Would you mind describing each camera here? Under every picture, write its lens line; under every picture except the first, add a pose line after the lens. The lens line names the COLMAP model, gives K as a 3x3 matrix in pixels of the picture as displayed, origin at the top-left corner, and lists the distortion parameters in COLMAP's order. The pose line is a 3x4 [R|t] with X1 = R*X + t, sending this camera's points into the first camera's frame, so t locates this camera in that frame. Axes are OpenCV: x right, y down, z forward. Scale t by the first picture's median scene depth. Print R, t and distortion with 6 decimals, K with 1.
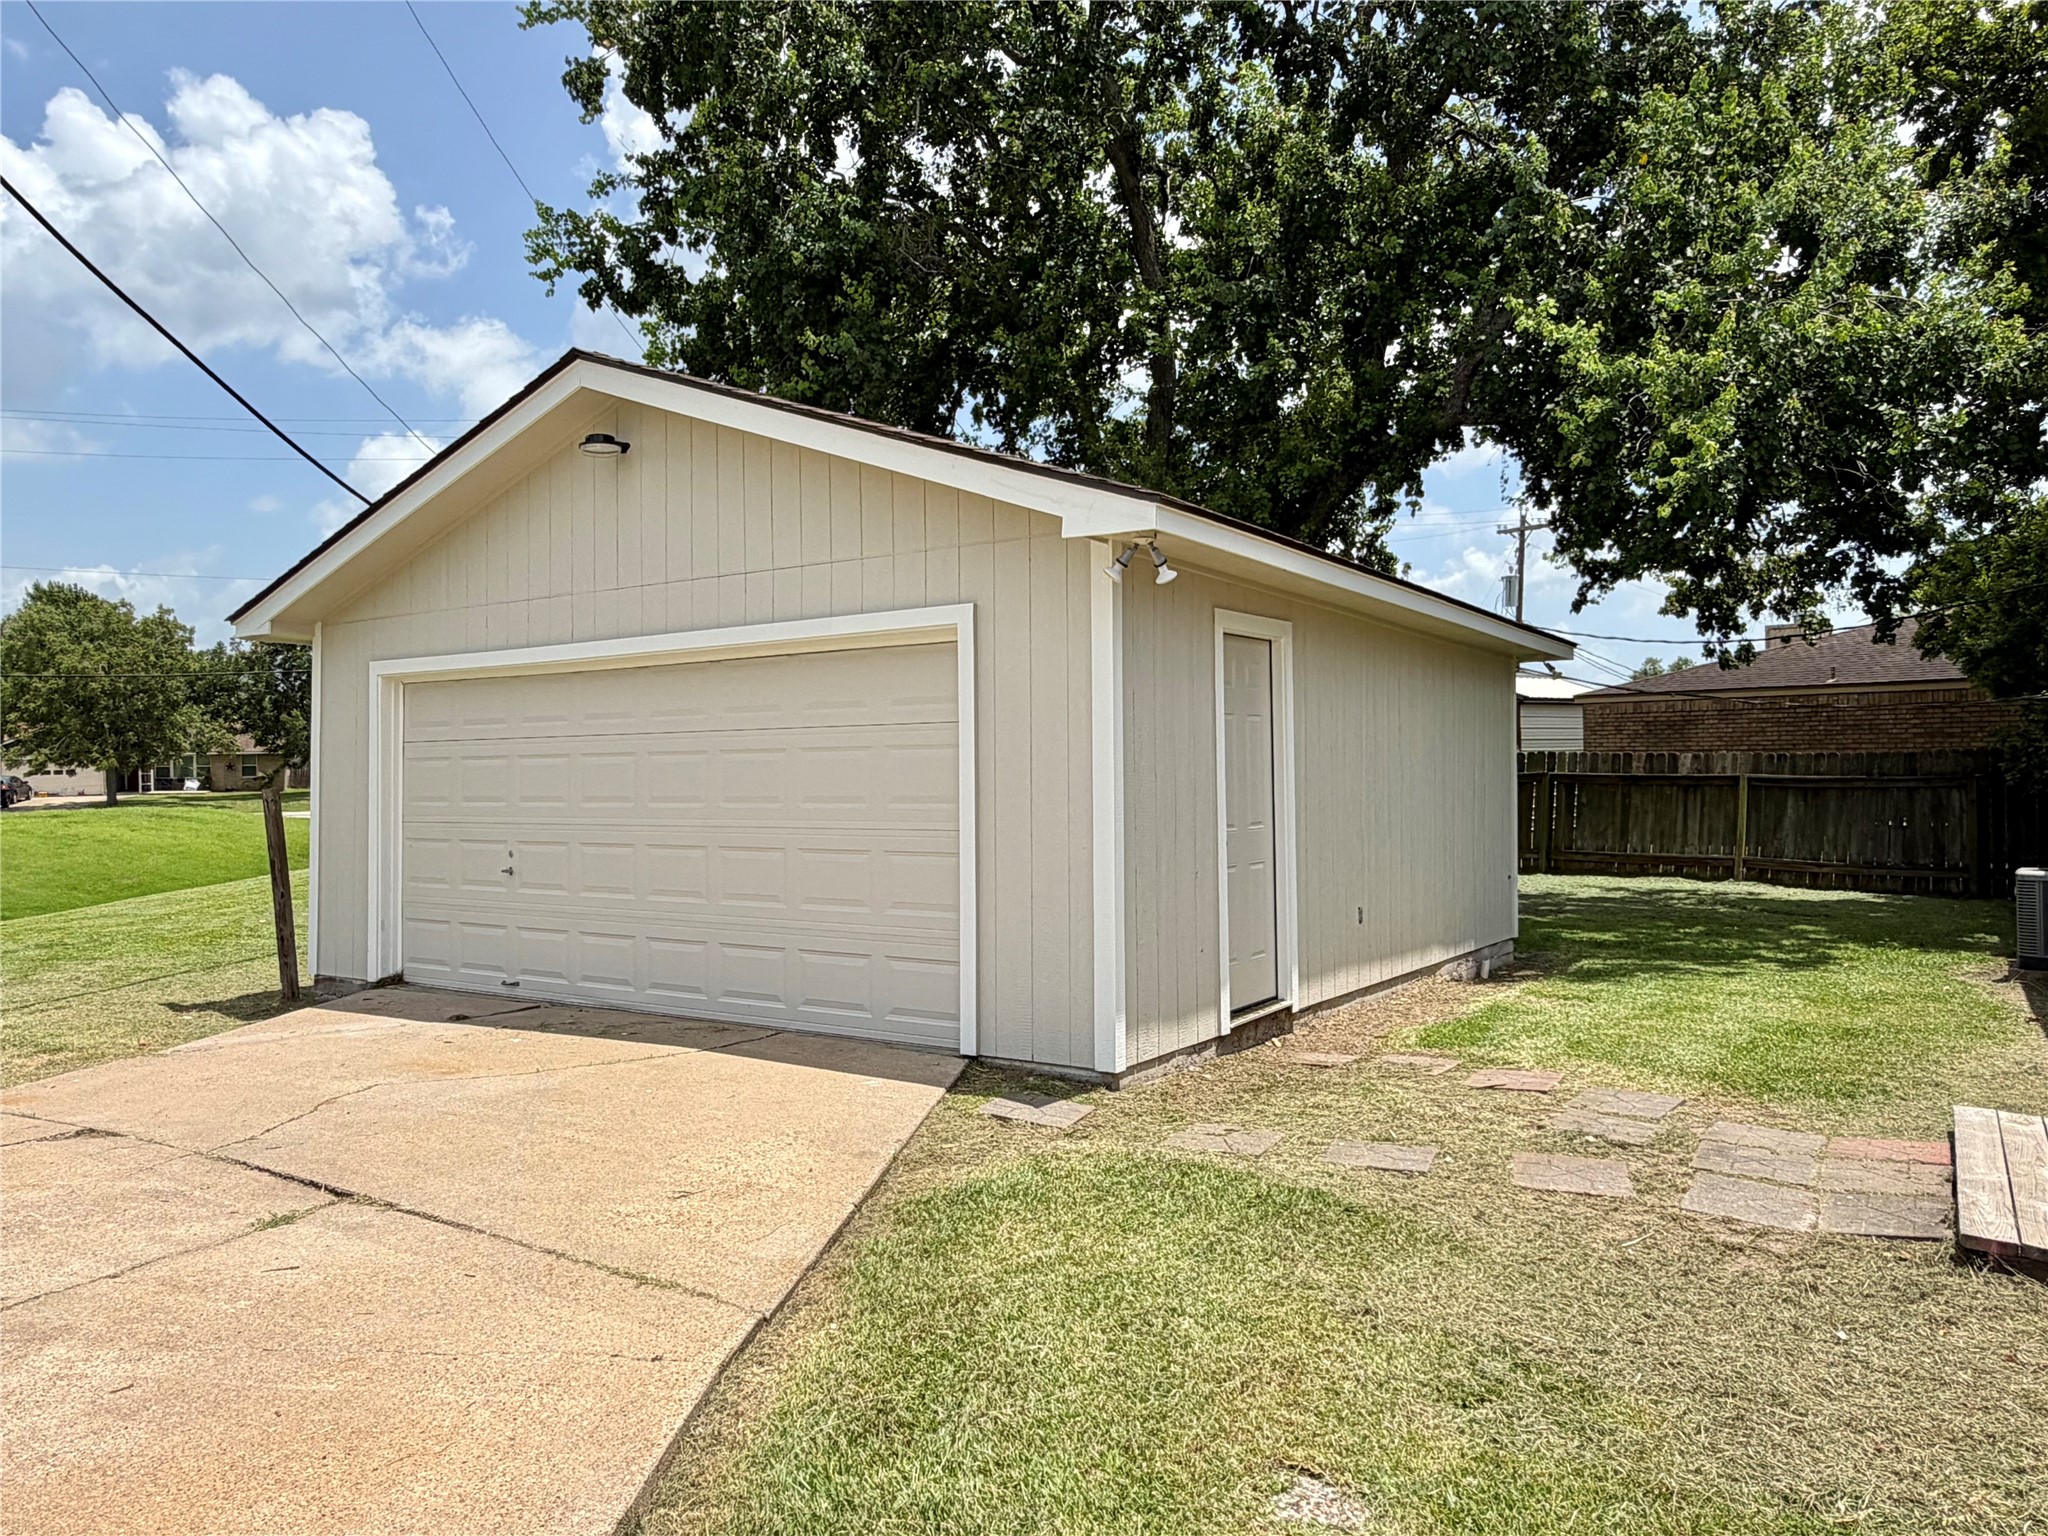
lens RADIAL K [[1393.8, 0, 1023.0], [0, 1393.8, 768.7], [0, 0, 1]] dist [-0.007588, 0.003404]
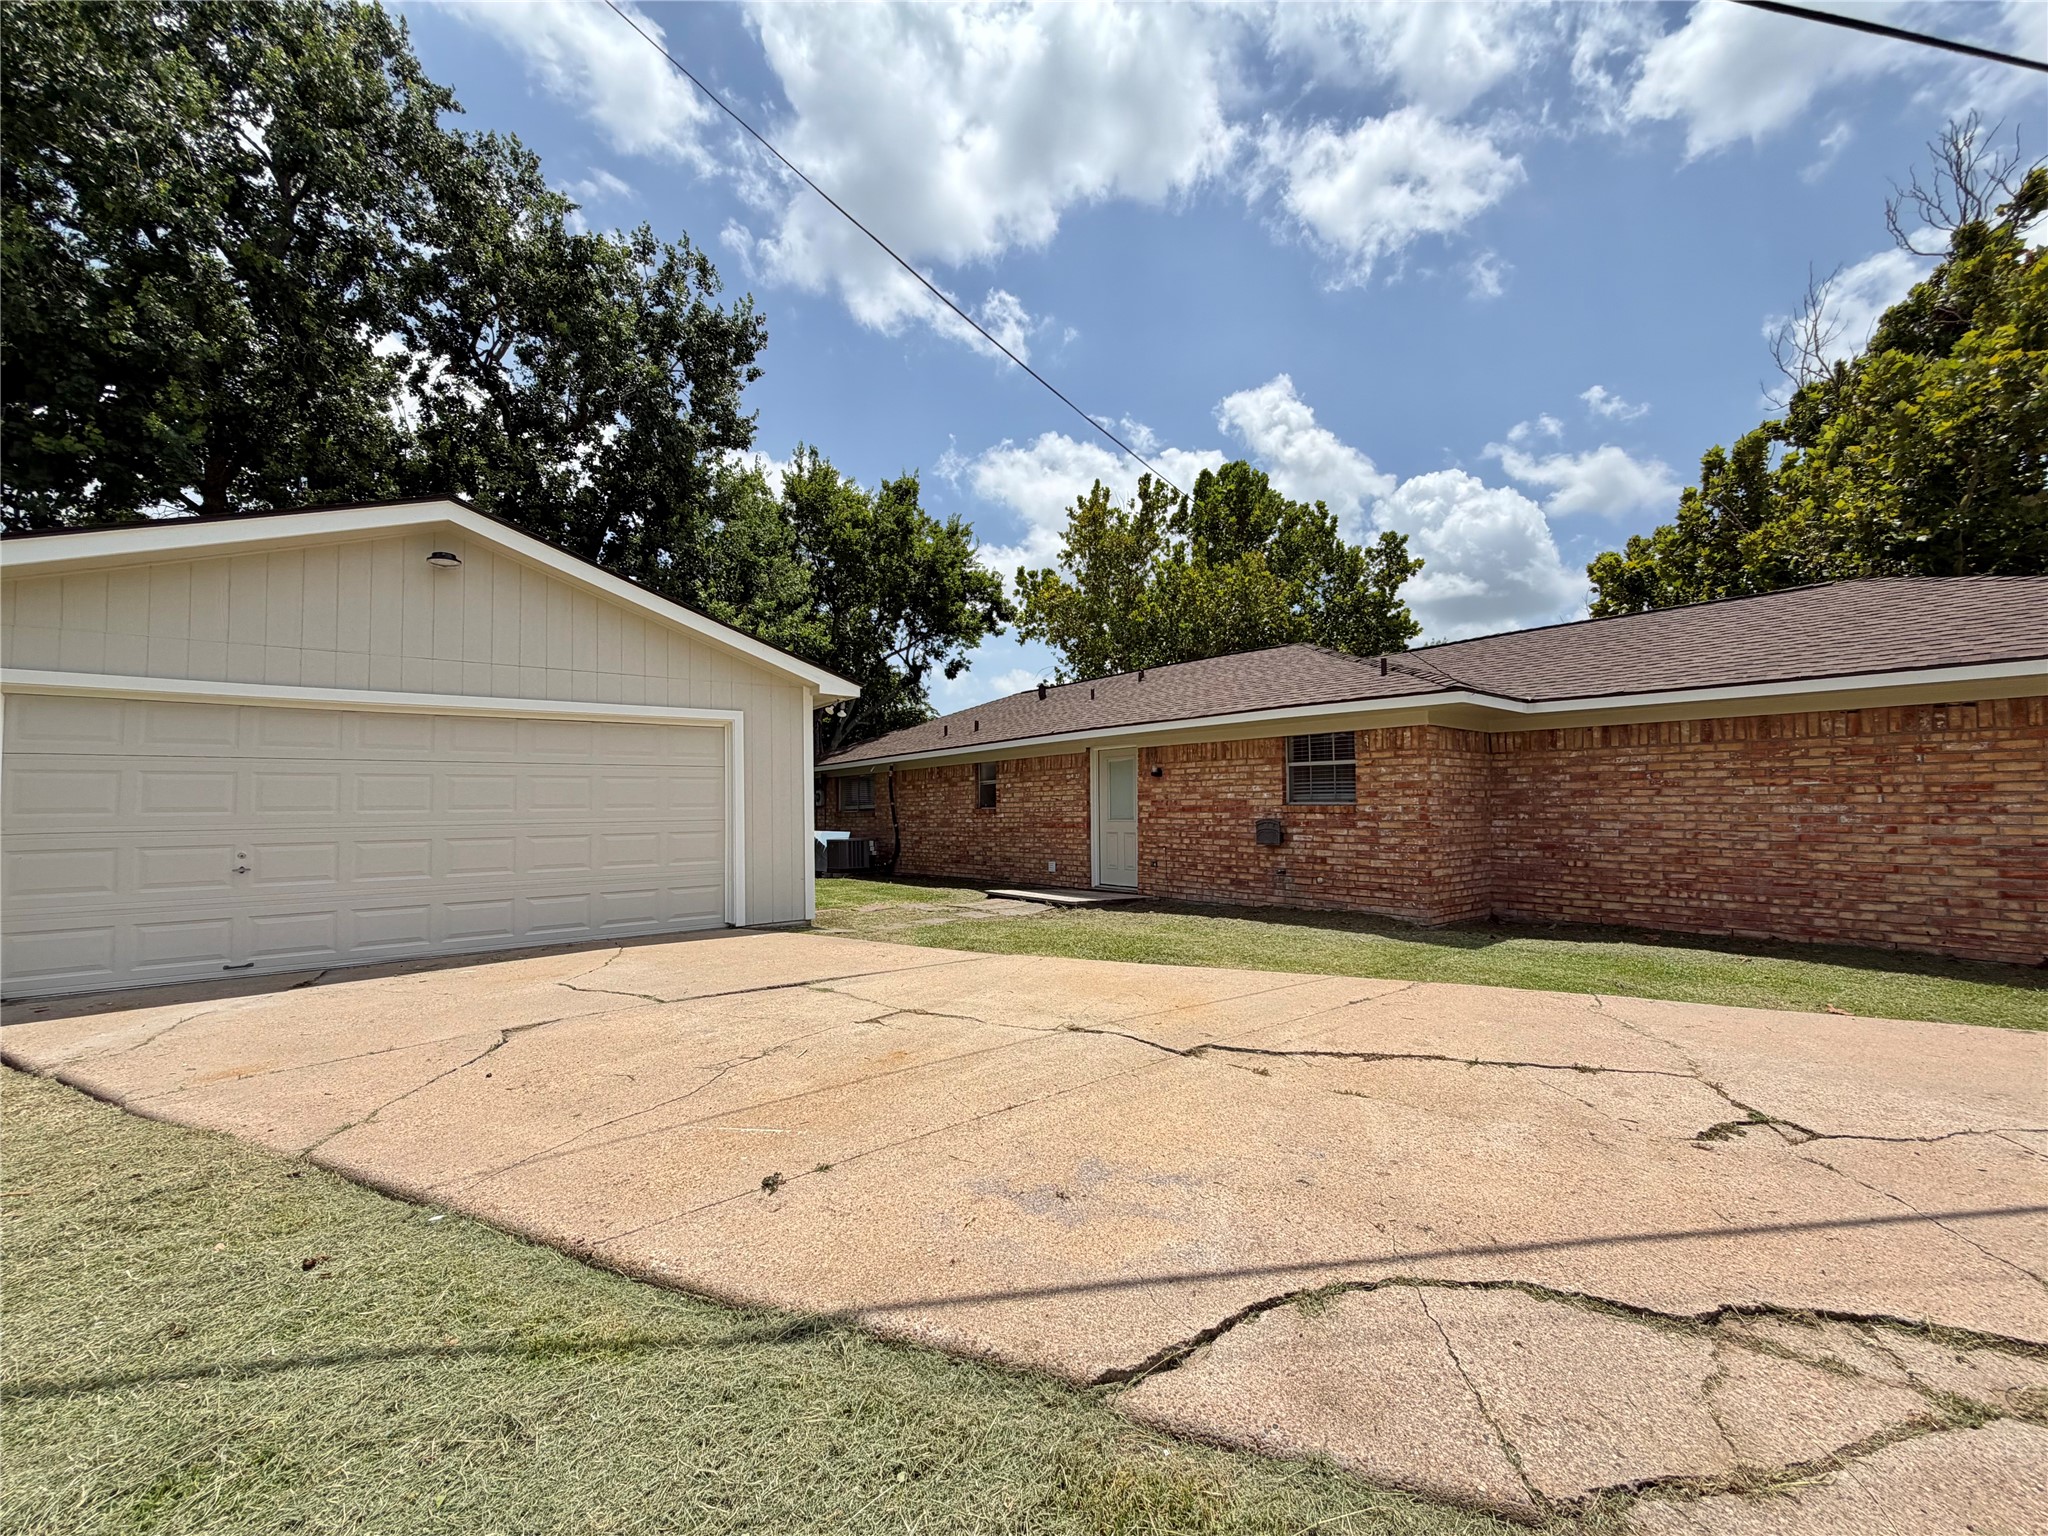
lens RADIAL K [[817.2, 0, 1010.5], [0, 817.2, 765.8], [0, 0, 1]] dist [-0.002414, 0.000887]
pose [[0.349827, 0.053559, 0.935282, -0.607177], [0.005960, 0.998217, -0.059392, 0.023153], [-0.936795, 0.026352, 0.348884, 0.111338]]
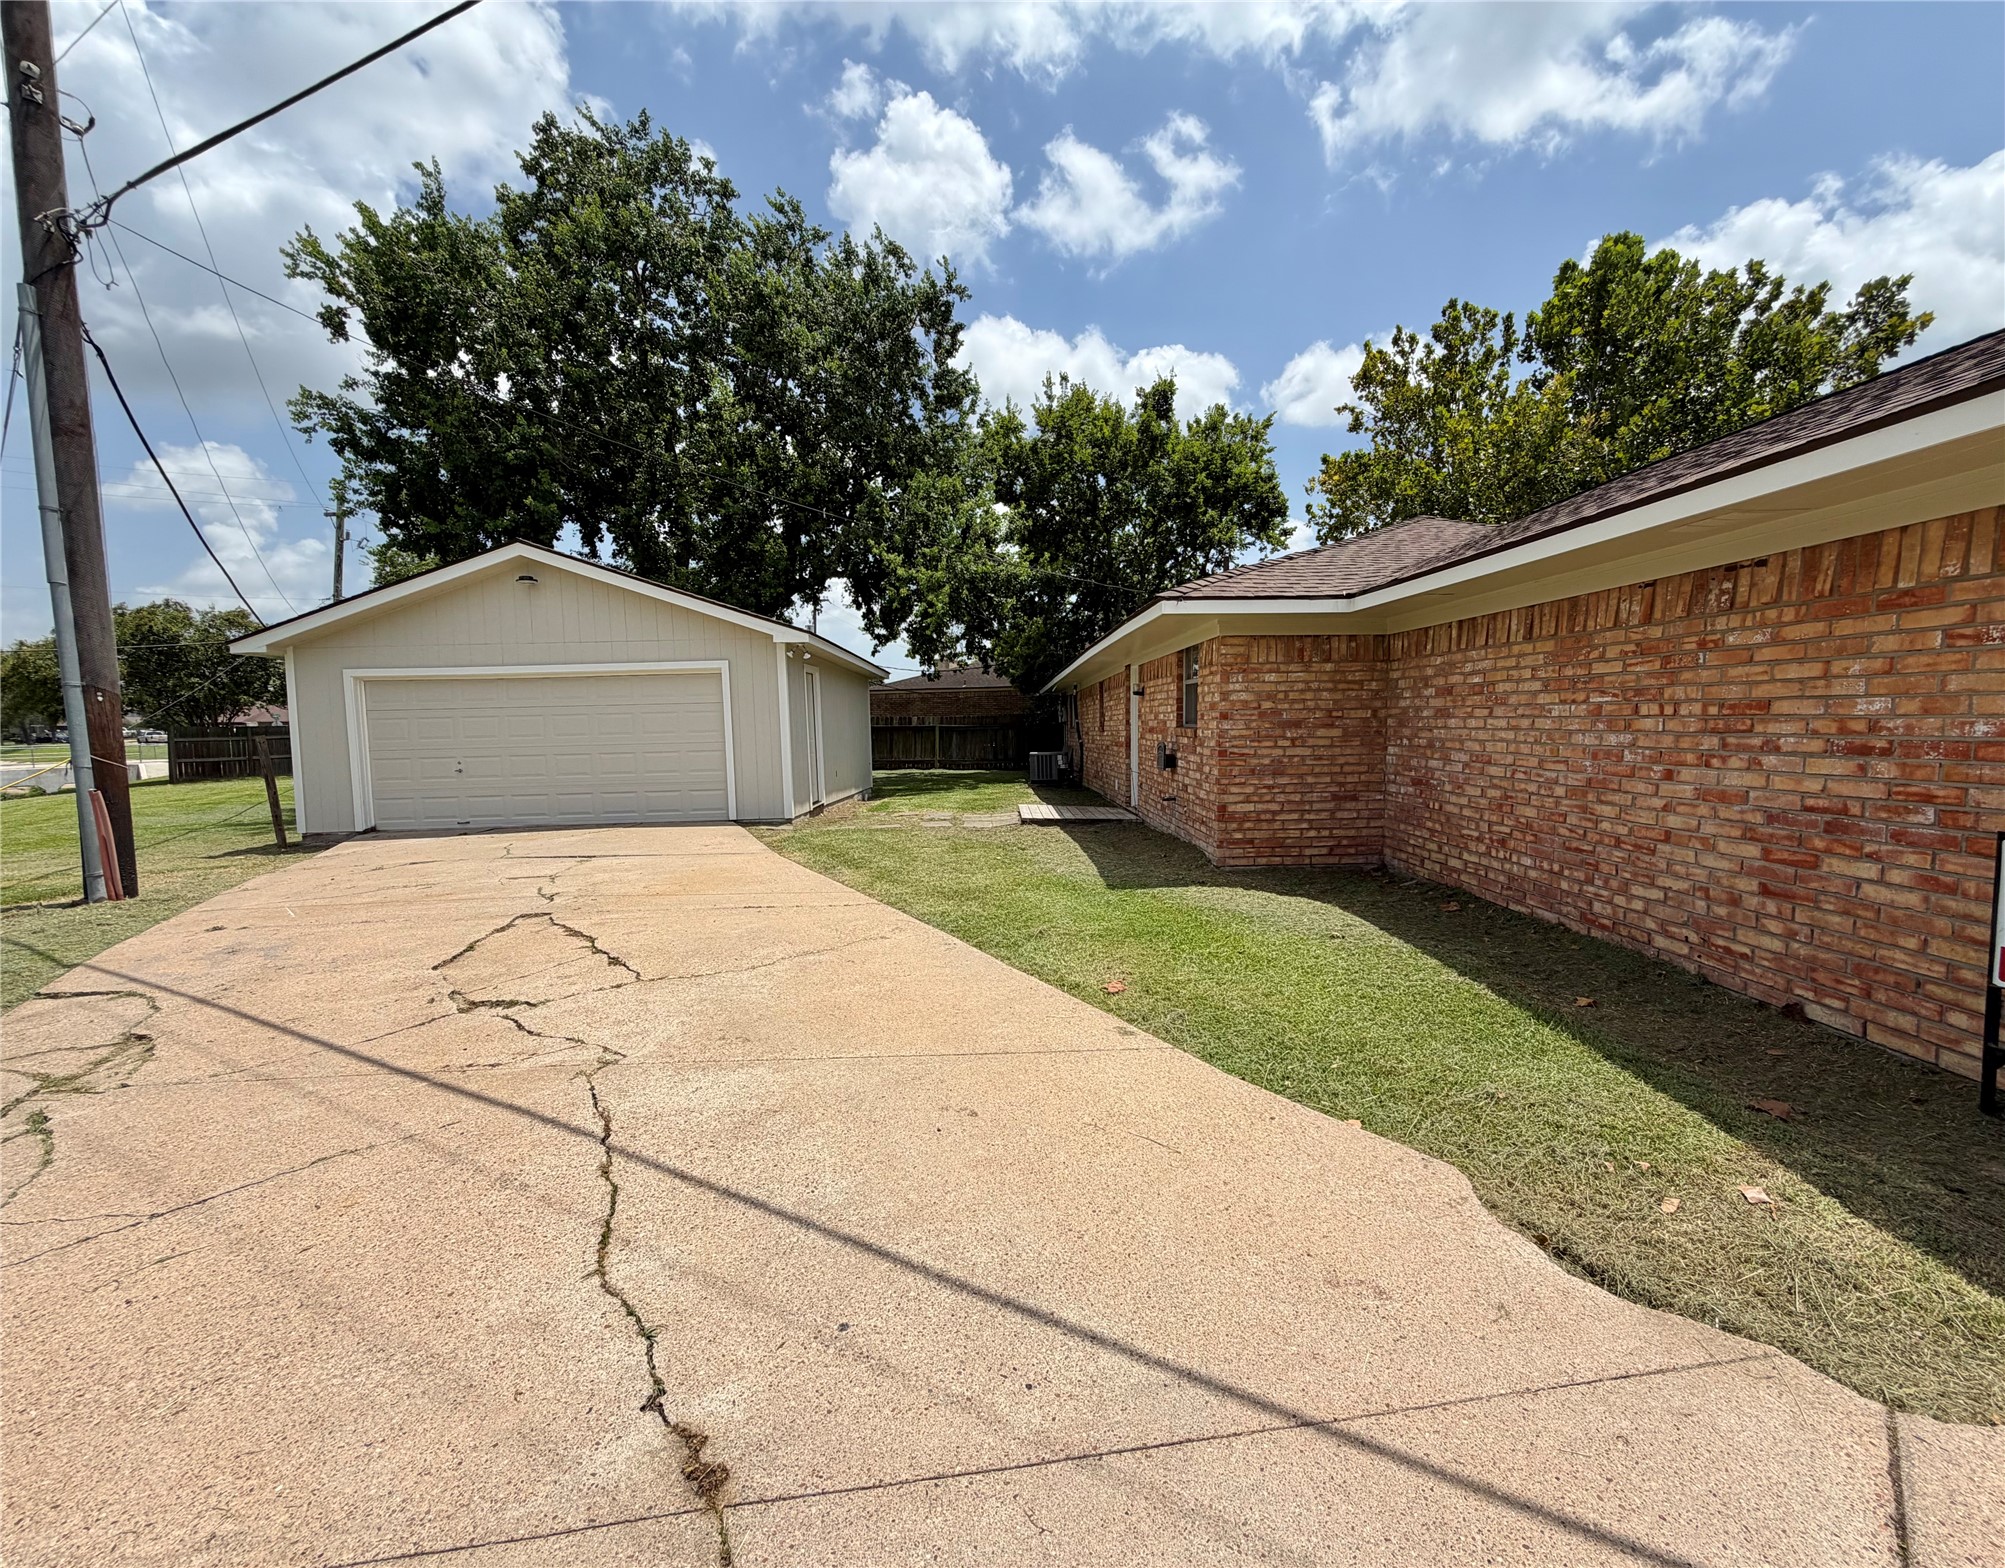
lens RADIAL K [[823.1, 0, 1014.5], [0, 823.1, 774.0], [0, 0, 1]] dist [-0.000553, 0.000837]
pose [[0.823080, -0.043599, 0.566250, -0.293855], [0.013231, 0.998250, 0.057628, 0.012678], [-0.567772, -0.039940, 0.822217, -0.405969]]
